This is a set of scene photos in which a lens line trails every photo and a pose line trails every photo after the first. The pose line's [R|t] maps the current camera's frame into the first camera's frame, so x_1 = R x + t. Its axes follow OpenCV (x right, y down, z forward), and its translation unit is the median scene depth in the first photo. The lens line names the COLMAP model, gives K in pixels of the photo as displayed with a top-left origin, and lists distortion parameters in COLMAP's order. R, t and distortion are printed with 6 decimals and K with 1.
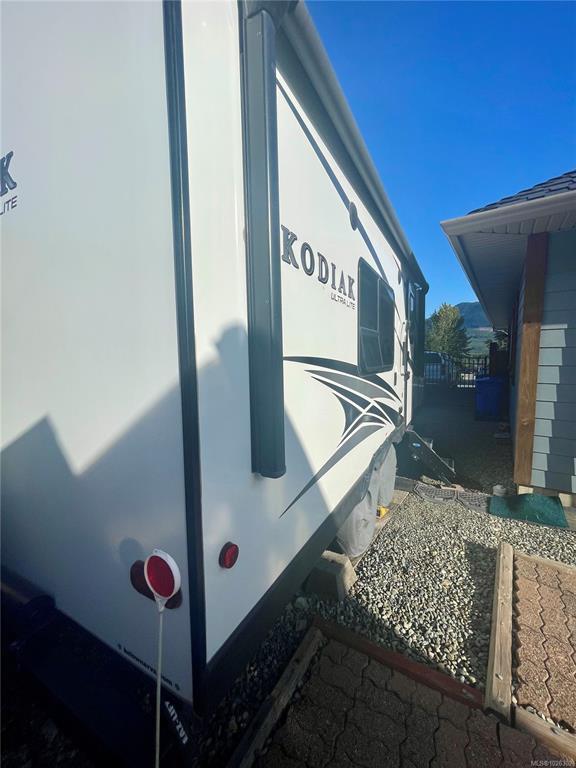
lens RADIAL K [[308.8, 0, 290.2], [0, 308.8, 384.1], [0, 0, 1]] dist [0.002692, -0.000295]
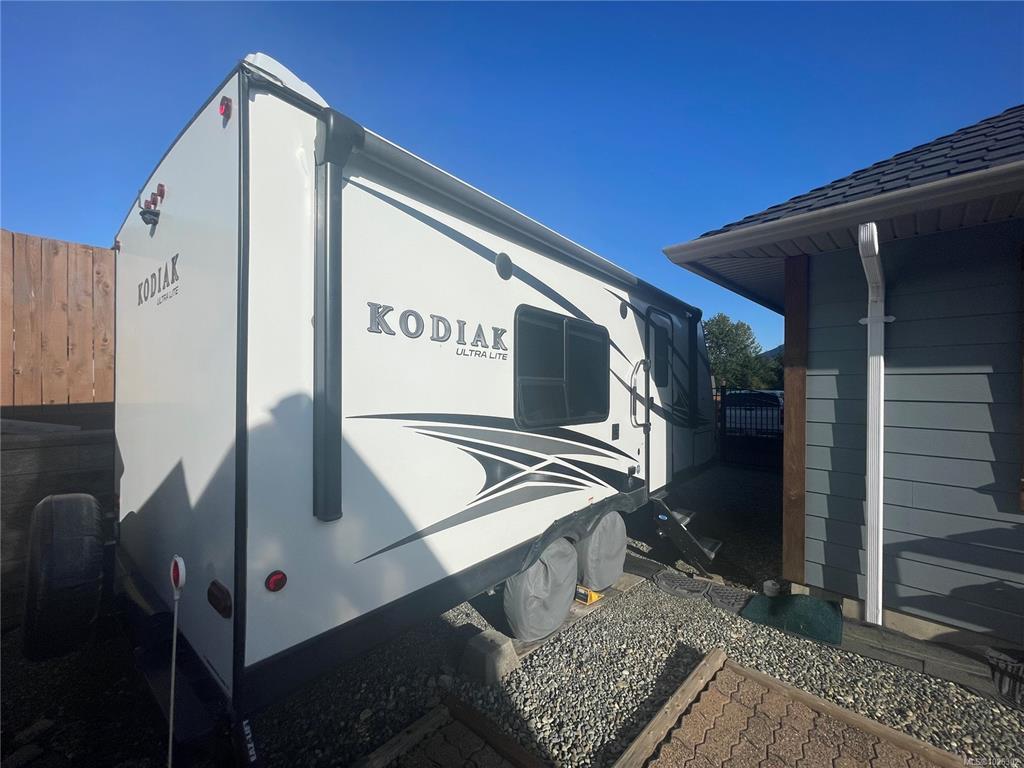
lens RADIAL K [[411.8, 0, 513.7], [0, 411.8, 390.6], [0, 0, 1]] dist [0.002692, -0.000295]
pose [[0.983822, 0.019575, -0.178076, 0.386657], [-0.034935, 0.995893, -0.083530, -0.036223], [0.175709, 0.088399, 0.980465, -0.192662]]
